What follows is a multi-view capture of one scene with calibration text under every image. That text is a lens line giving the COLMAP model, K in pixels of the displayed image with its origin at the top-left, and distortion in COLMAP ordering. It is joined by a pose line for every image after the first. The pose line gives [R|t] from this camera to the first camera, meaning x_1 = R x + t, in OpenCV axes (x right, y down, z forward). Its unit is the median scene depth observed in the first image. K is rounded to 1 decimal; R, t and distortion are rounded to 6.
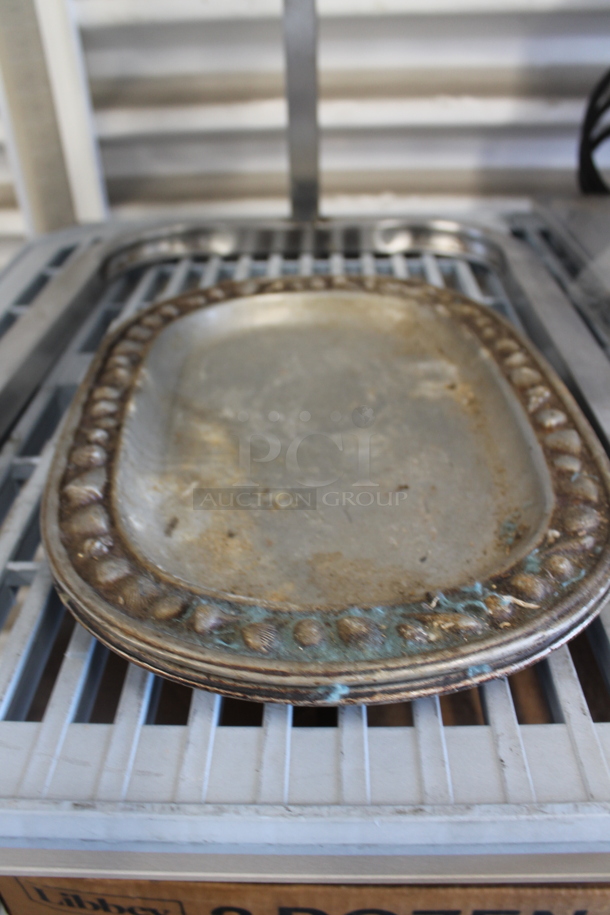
lens RADIAL K [[757.5, 0, 293.4], [0, 757.5, 460.2], [0, 0, 1]] dist [-0.178262, 0.003752]
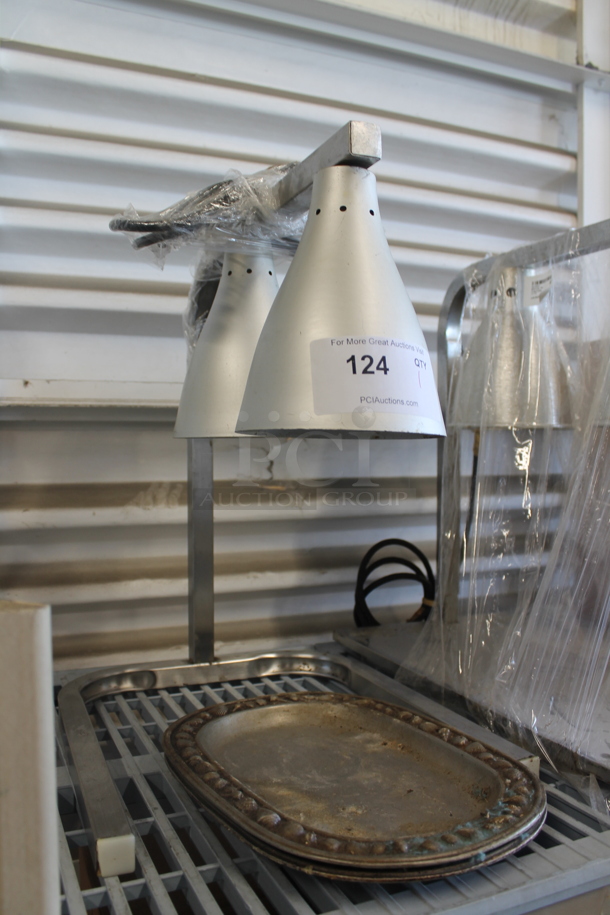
lens RADIAL K [[767.6, 0, 305.0], [0, 767.6, 457.5], [0, 0, 1]] dist [-0.177143, 0.151136]
pose [[0.877481, 0.028570, 0.478760, -0.828041], [0.243344, 0.833673, -0.495756, 0.168019], [-0.413293, 0.551520, 0.724579, -0.530252]]
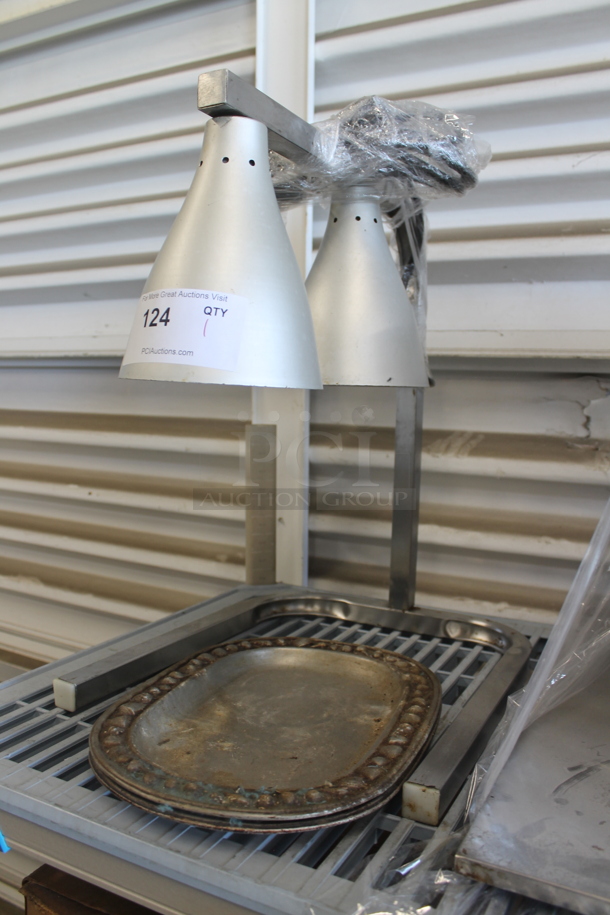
lens RADIAL K [[767.6, 0, 305.0], [0, 767.6, 457.5], [0, 0, 1]] dist [-0.177143, 0.151136]
pose [[0.920225, 0.095672, -0.379517, 0.663700], [-0.265953, 0.864260, -0.426993, 0.147544], [0.287150, 0.493864, 0.820758, -0.637556]]
